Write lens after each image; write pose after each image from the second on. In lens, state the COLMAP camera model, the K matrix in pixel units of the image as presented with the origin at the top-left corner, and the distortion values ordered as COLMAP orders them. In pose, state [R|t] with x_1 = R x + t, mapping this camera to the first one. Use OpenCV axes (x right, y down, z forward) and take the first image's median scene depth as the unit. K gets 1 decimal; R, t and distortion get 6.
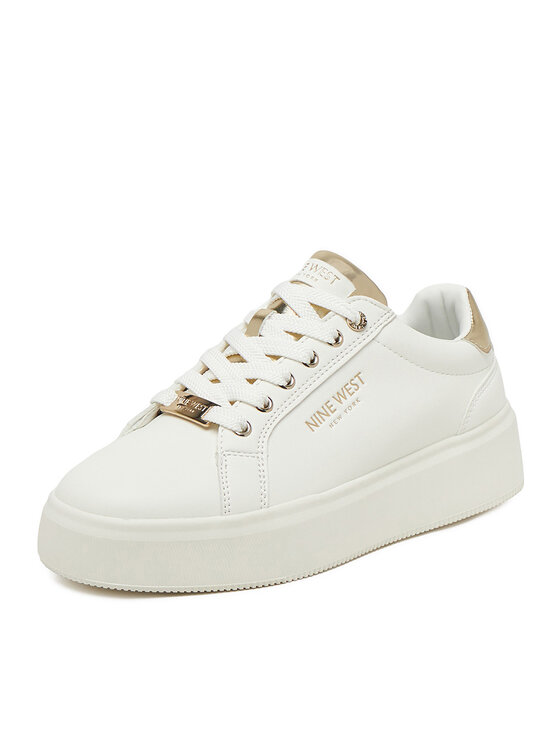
lens RADIAL K [[1046.1, 0, 279.8], [0, 1046.1, 373.0], [0, 0, 1]] dist [-0.013189, 0.000000]
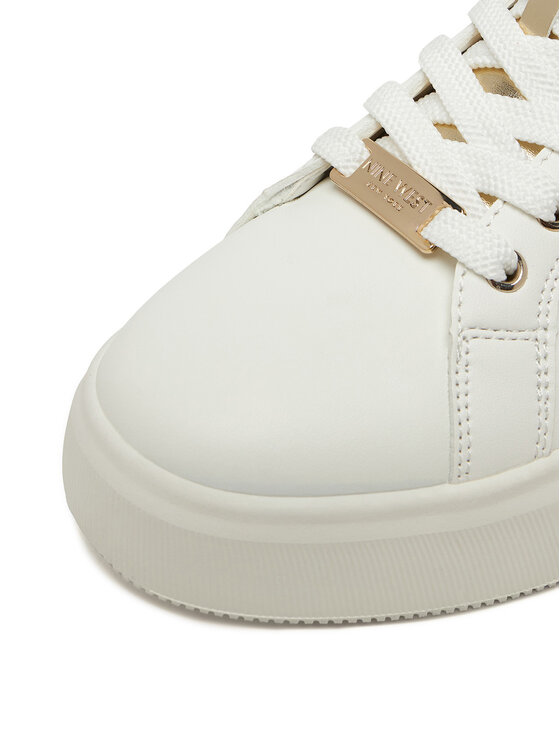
lens RADIAL K [[1578.7, 0, 280.2], [0, 1578.7, 372.8], [0, 0, 1]] dist [0.052282, 0.000000]
pose [[0.988082, 0.088571, -0.125893, -0.043238], [-0.053273, 0.964094, 0.260165, -0.079795], [0.144416, -0.250357, 0.957322, 0.316038]]
